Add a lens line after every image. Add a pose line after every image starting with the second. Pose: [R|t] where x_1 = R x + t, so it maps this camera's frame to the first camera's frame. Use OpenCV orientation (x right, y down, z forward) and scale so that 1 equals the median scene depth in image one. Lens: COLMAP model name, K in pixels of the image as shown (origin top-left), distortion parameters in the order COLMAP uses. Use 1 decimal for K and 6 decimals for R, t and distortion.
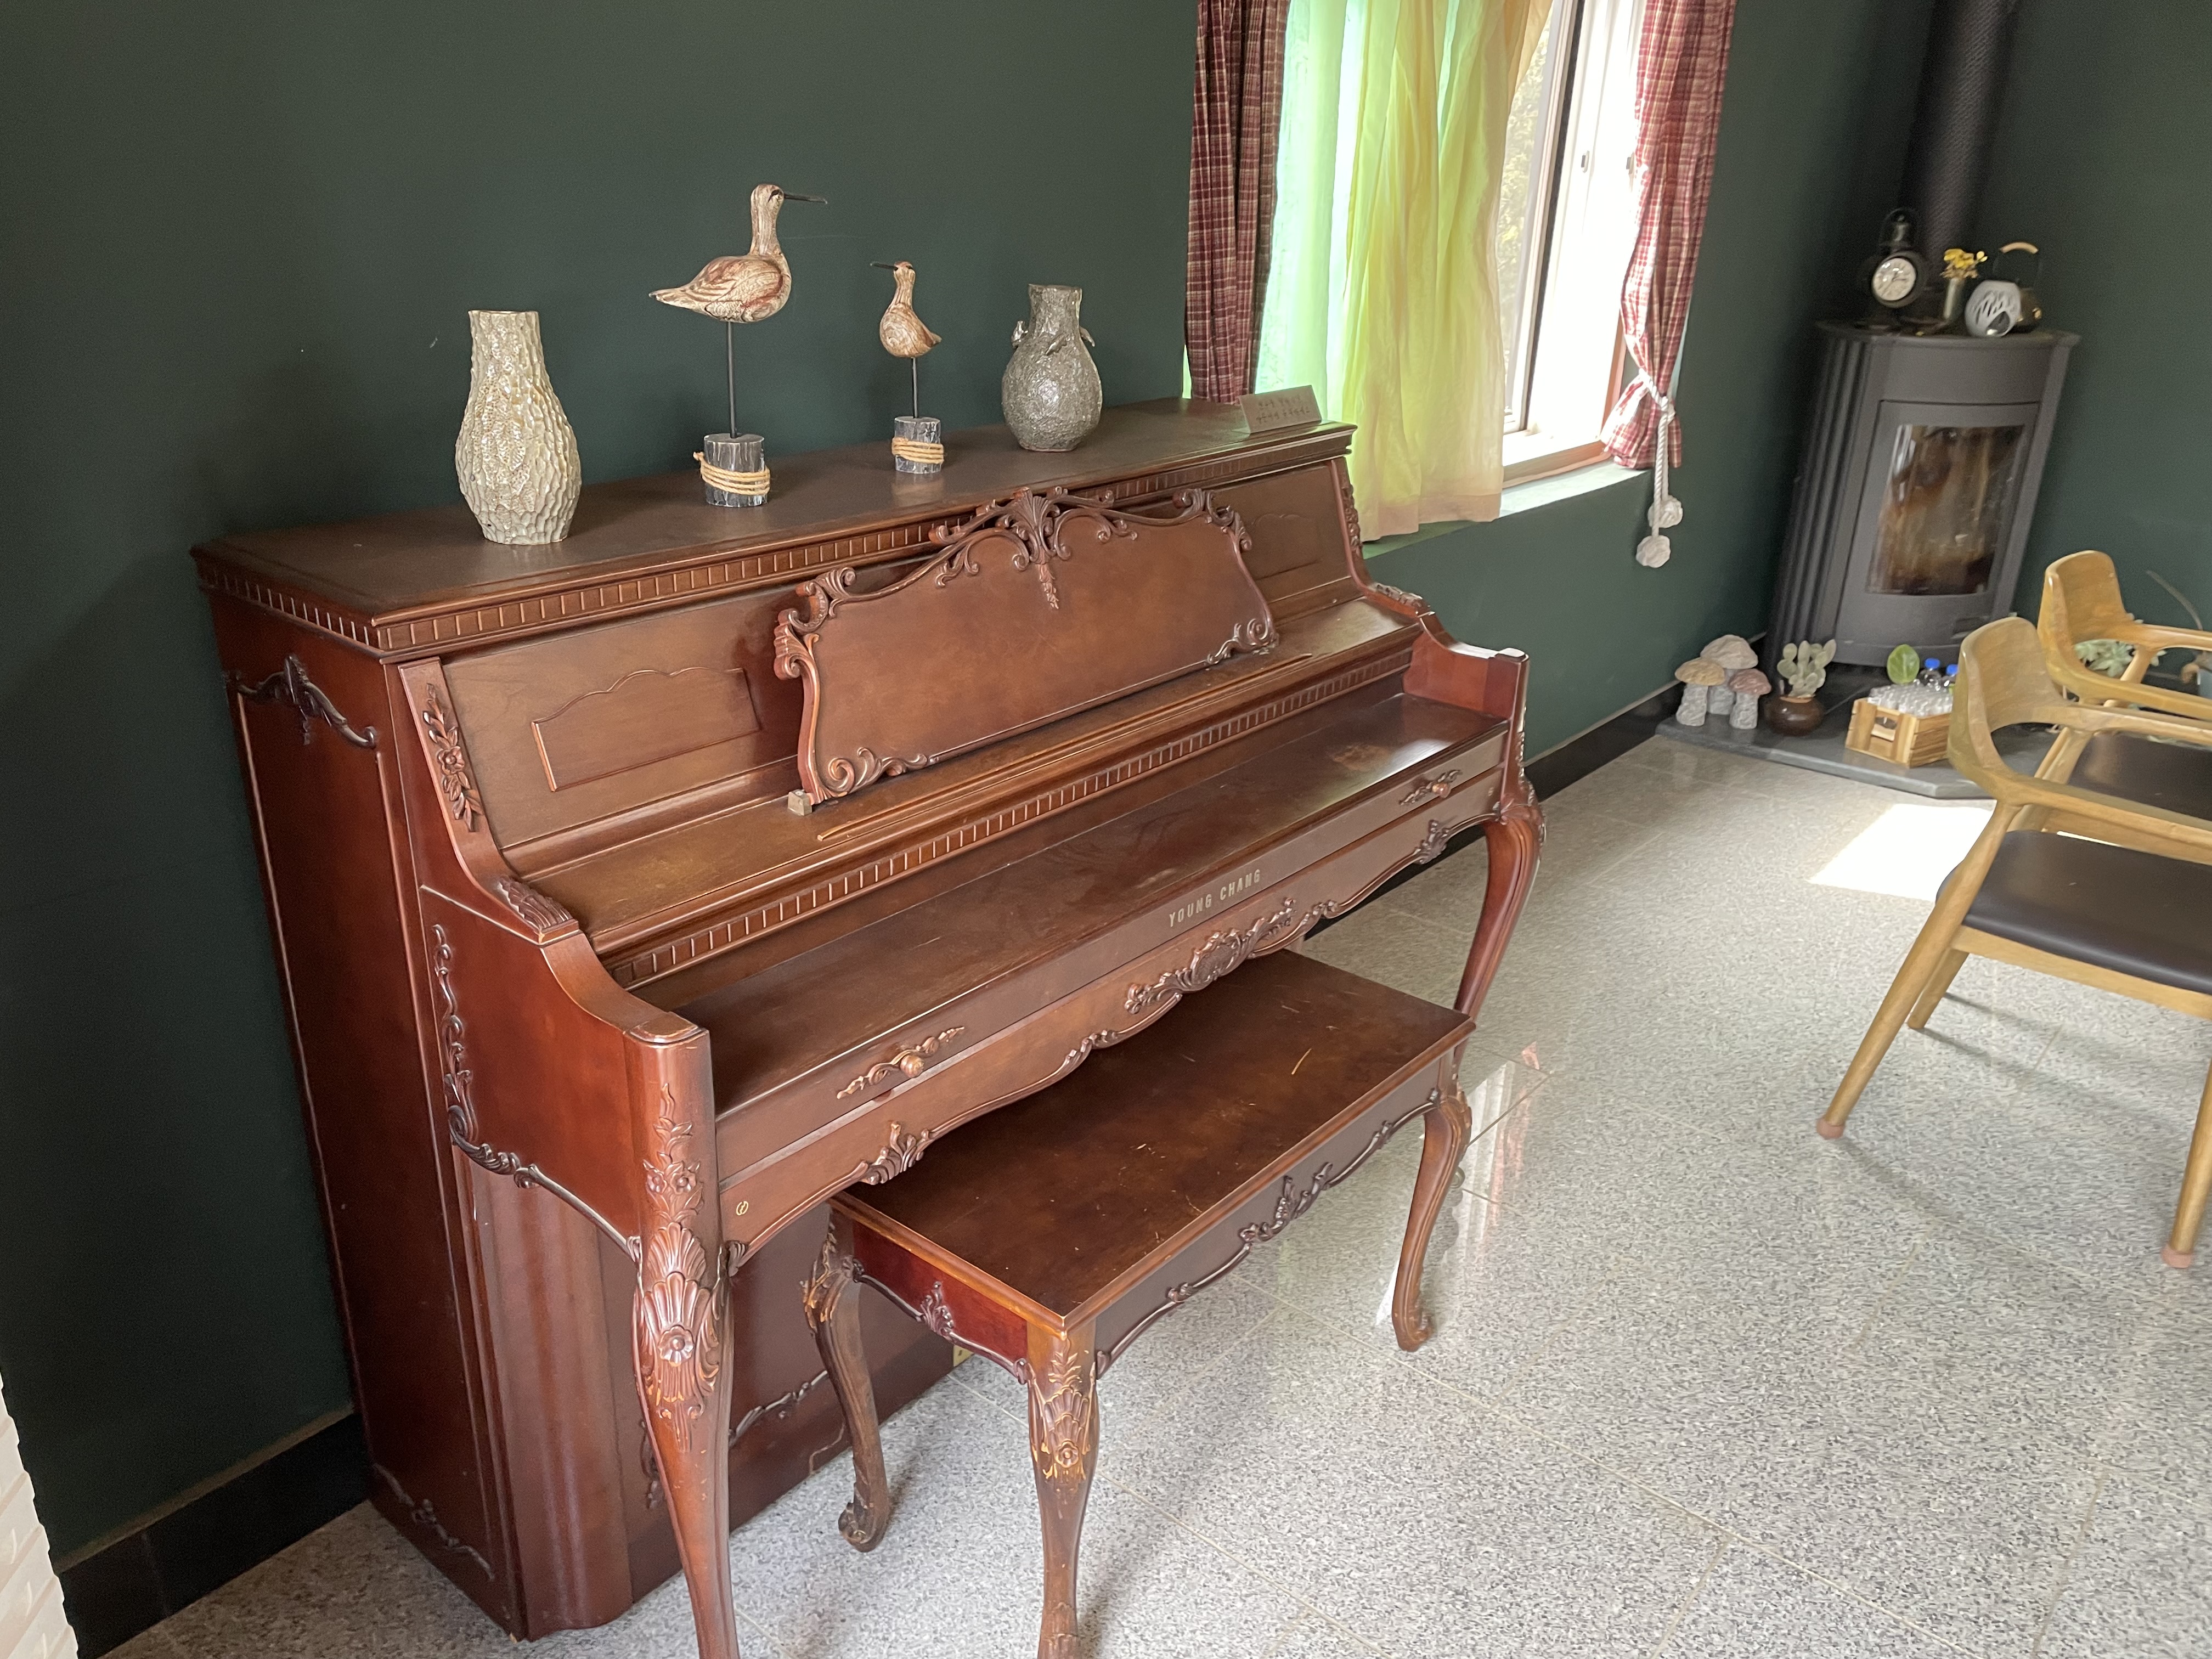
lens RADIAL K [[1640.5, 0, 1117.2], [0, 1640.5, 795.9], [0, 0, 1]] dist [0.095841, -0.117048]
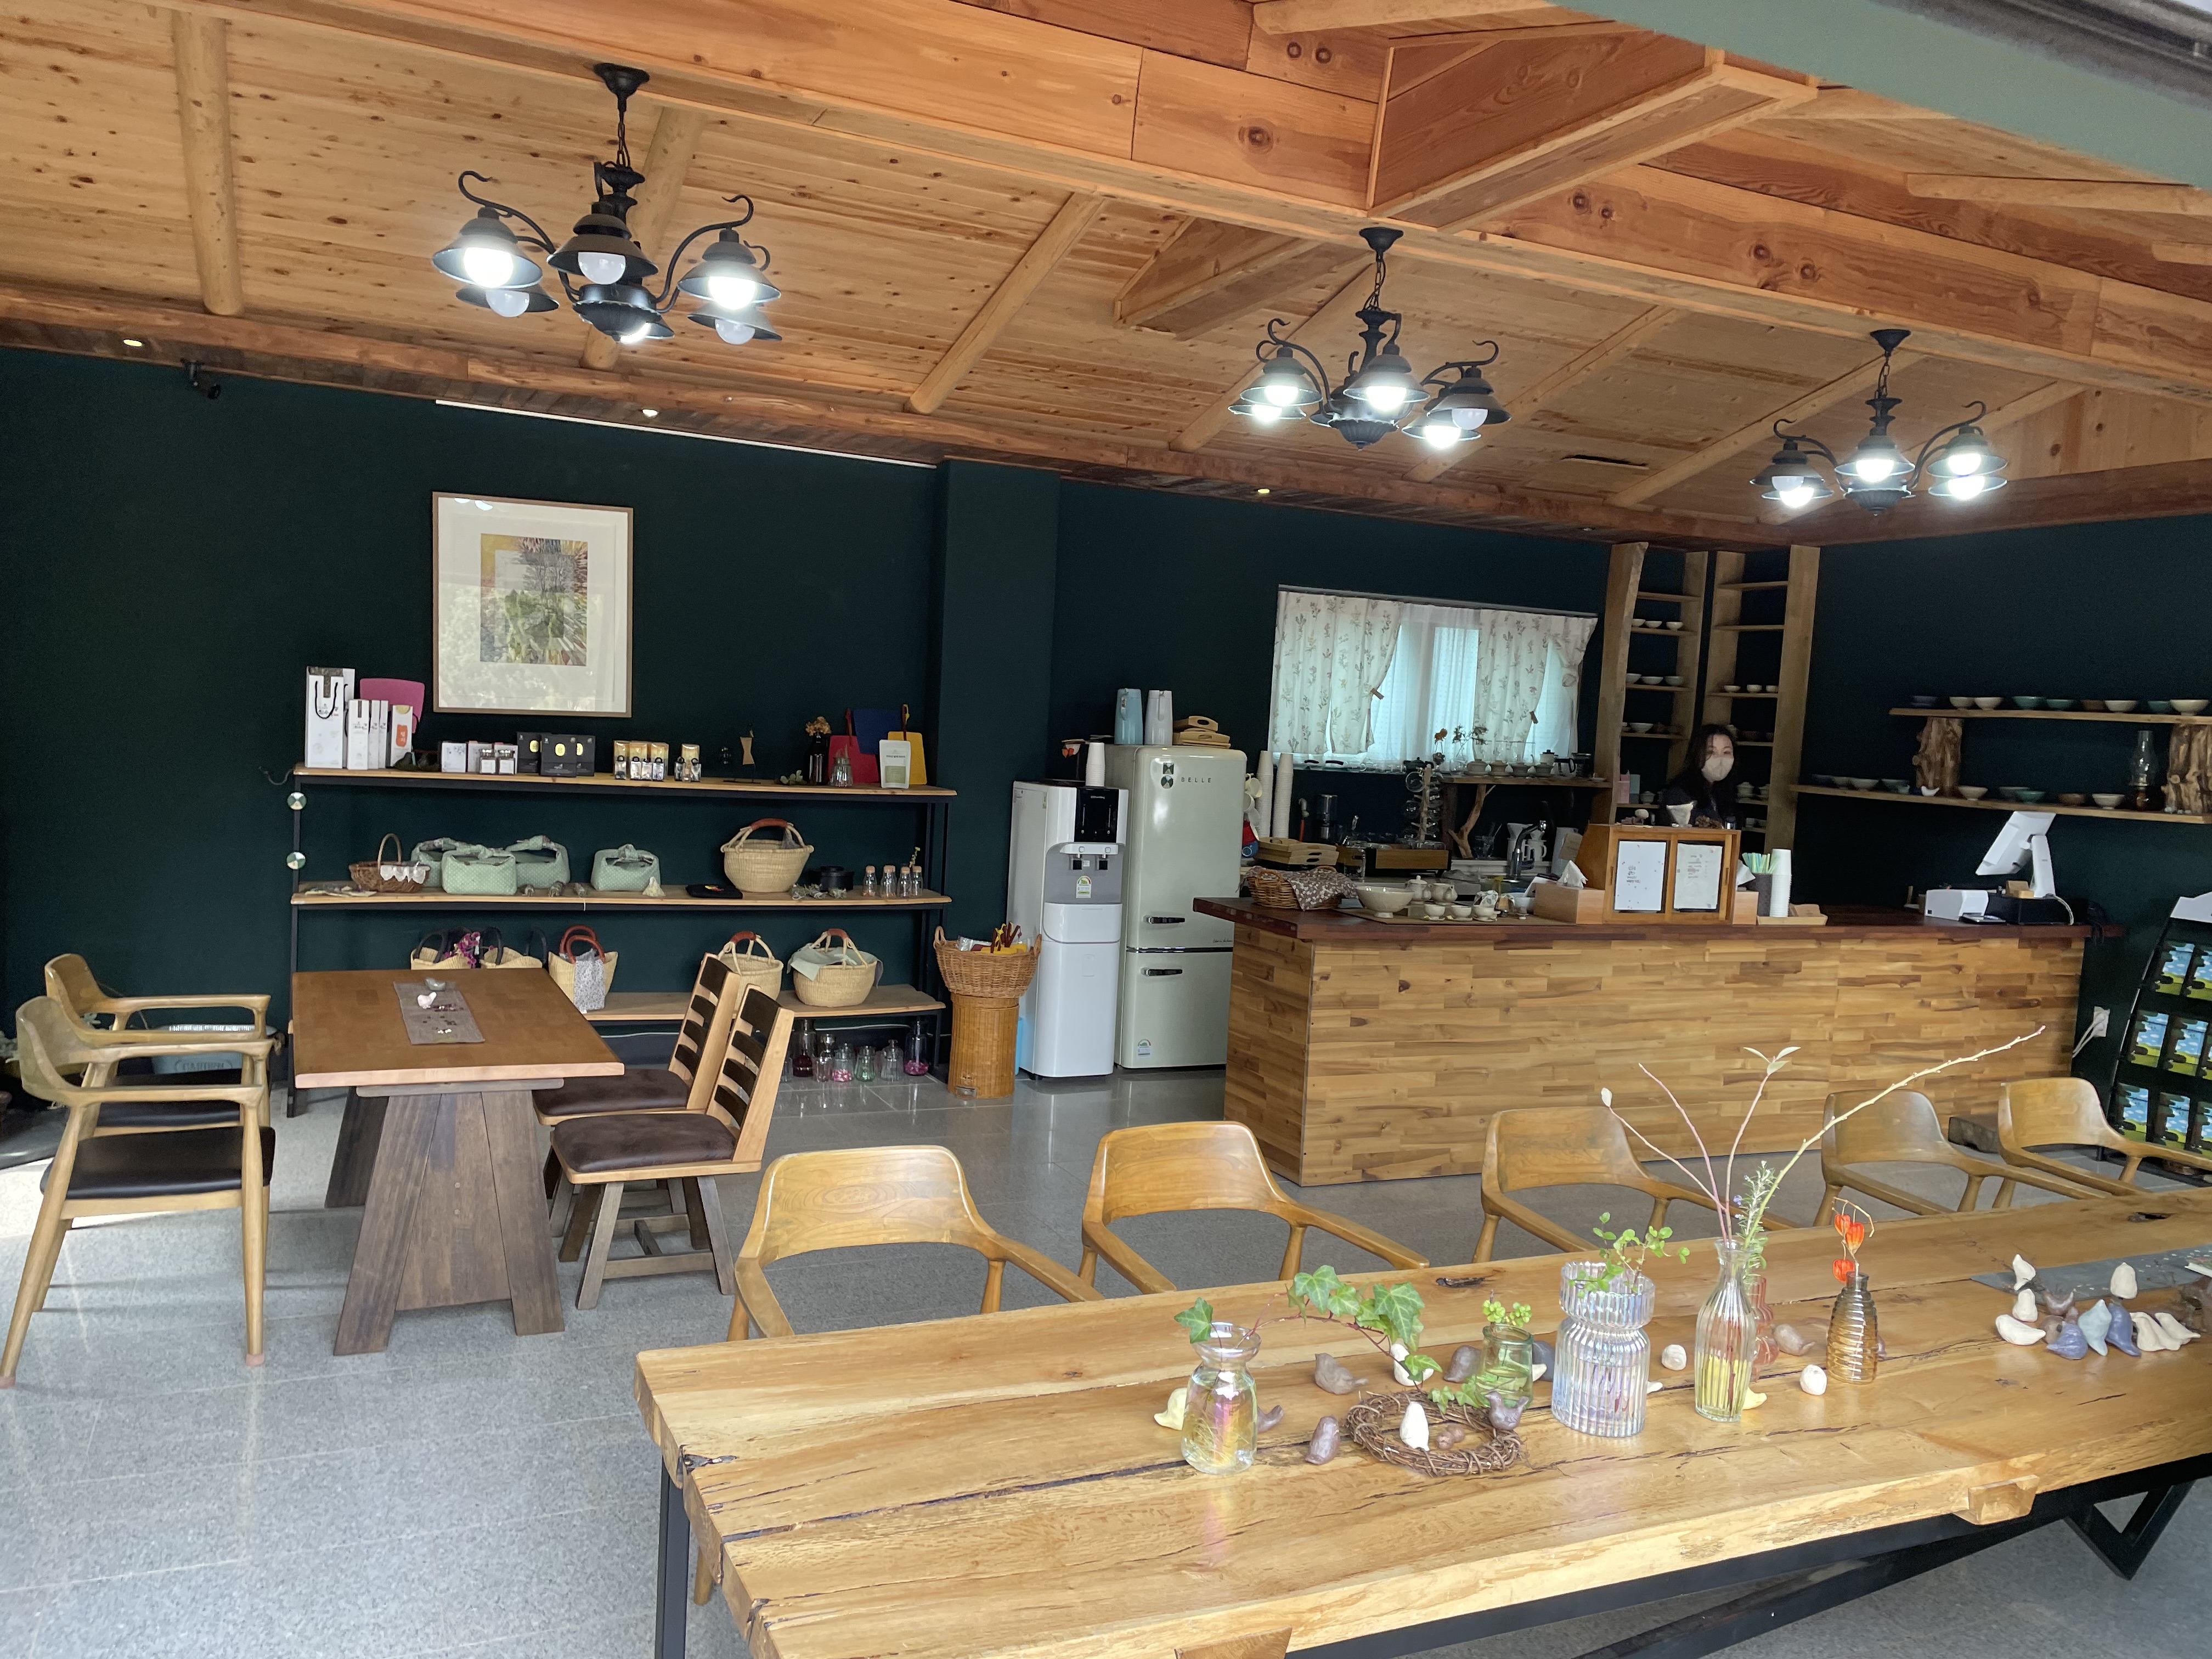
lens RADIAL K [[1687.4, 0, 1106.0], [0, 1687.4, 829.5], [0, 0, 1]] dist [-0.009404, -0.012044]
pose [[0.420365, -0.068858, 0.904739, -0.373529], [0.293942, 0.953679, -0.063990, 0.117093], [-0.858424, 0.292840, 0.421133, -0.441371]]
